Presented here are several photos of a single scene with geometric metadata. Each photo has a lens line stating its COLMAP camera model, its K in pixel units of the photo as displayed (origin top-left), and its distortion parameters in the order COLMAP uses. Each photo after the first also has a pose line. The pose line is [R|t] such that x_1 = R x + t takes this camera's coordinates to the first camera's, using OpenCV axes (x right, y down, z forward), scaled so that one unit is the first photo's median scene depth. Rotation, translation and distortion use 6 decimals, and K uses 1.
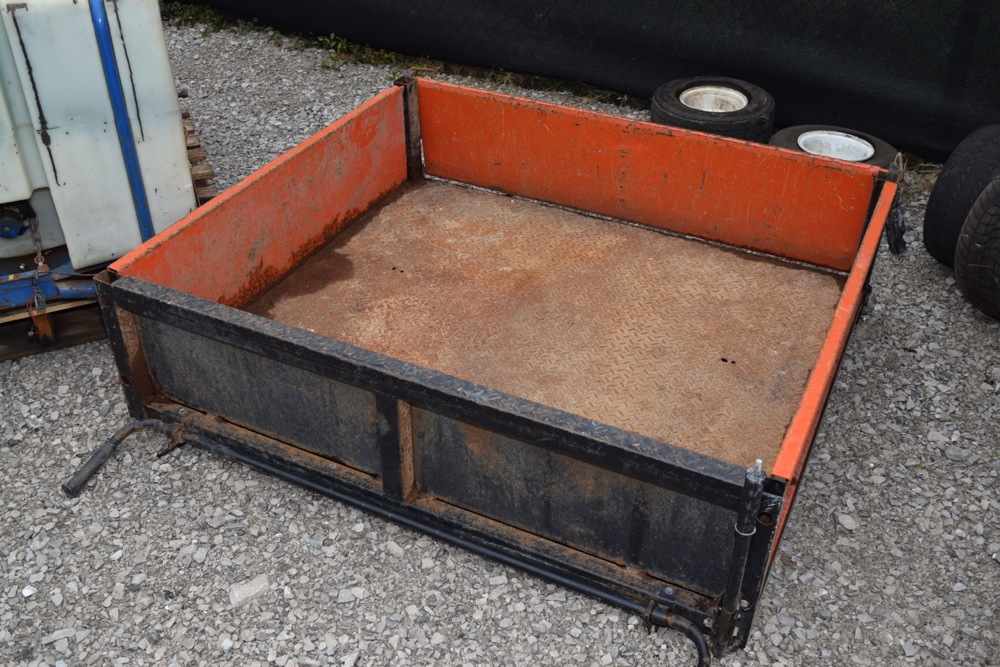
lens RADIAL K [[974.8, 0, 505.4], [0, 974.8, 333.6], [0, 0, 1]] dist [-0.077783, 0.011009]
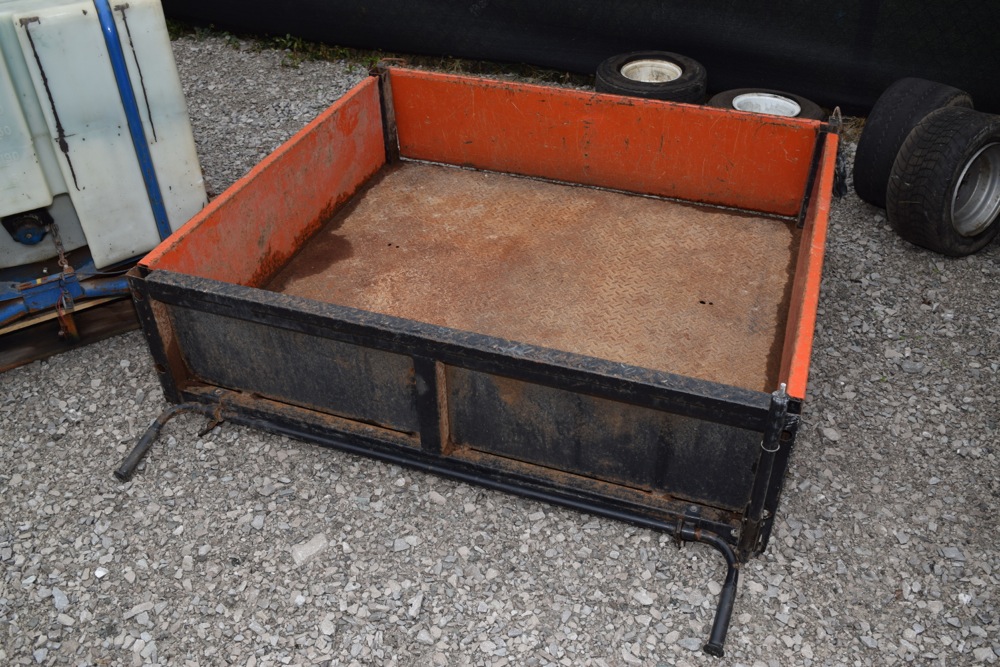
lens RADIAL K [[881.6, 0, 506.1], [0, 881.6, 336.0], [0, 0, 1]] dist [-0.085854, 0.007558]
pose [[0.992965, -0.086900, 0.080427, -0.084458], [0.083569, 0.995534, 0.043905, 0.002492], [-0.083883, -0.036875, 0.995793, 0.011263]]
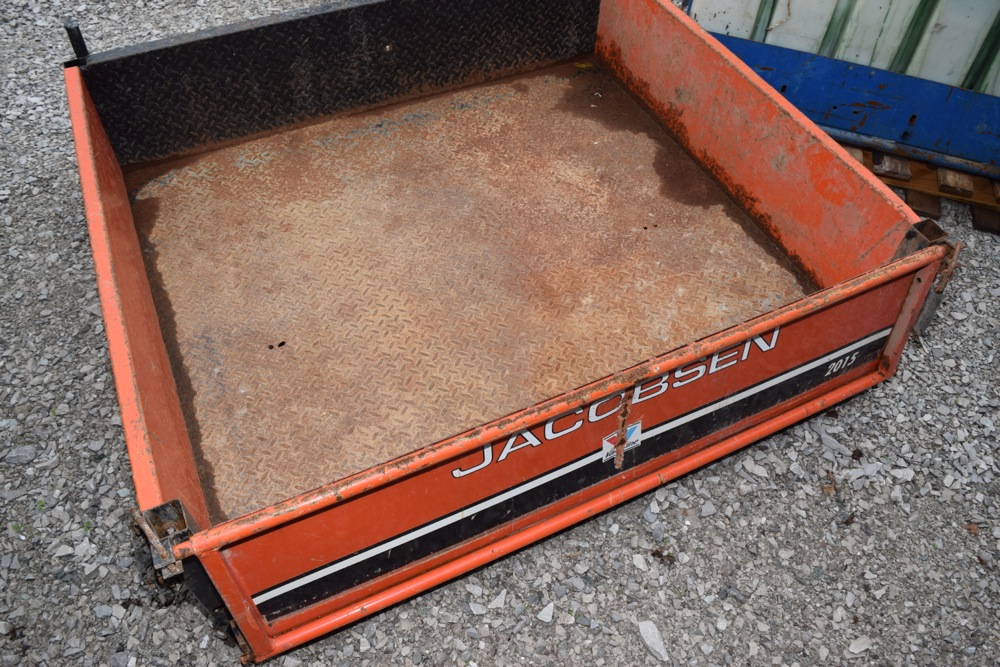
lens RADIAL K [[783.7, 0, 505.5], [0, 783.7, 331.8], [0, 0, 1]] dist [-0.098423, 0.026867]
pose [[-0.617500, 0.589773, -0.520444, 0.462192], [-0.488428, 0.231134, 0.841436, -0.668317], [0.616549, 0.773786, 0.145337, 1.021207]]
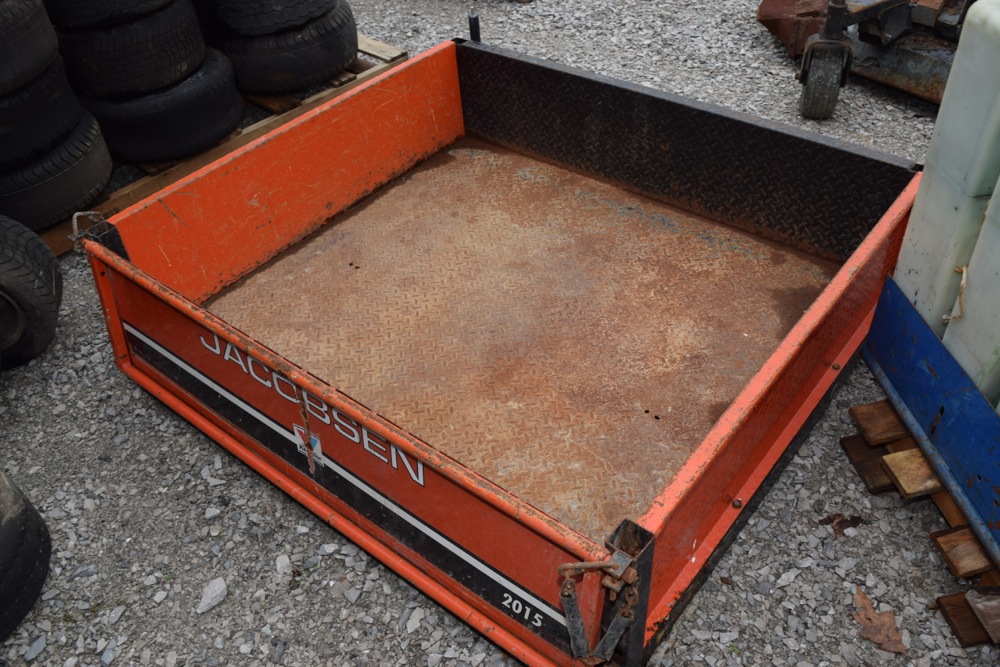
lens RADIAL K [[862.0, 0, 503.9], [0, 862.0, 332.8], [0, 0, 1]] dist [-0.078309, 0.006100]
pose [[-0.972578, -0.103558, 0.208248, -0.151218], [0.179090, 0.237808, 0.954659, -0.868828], [-0.148385, 0.965776, -0.212740, 1.264922]]
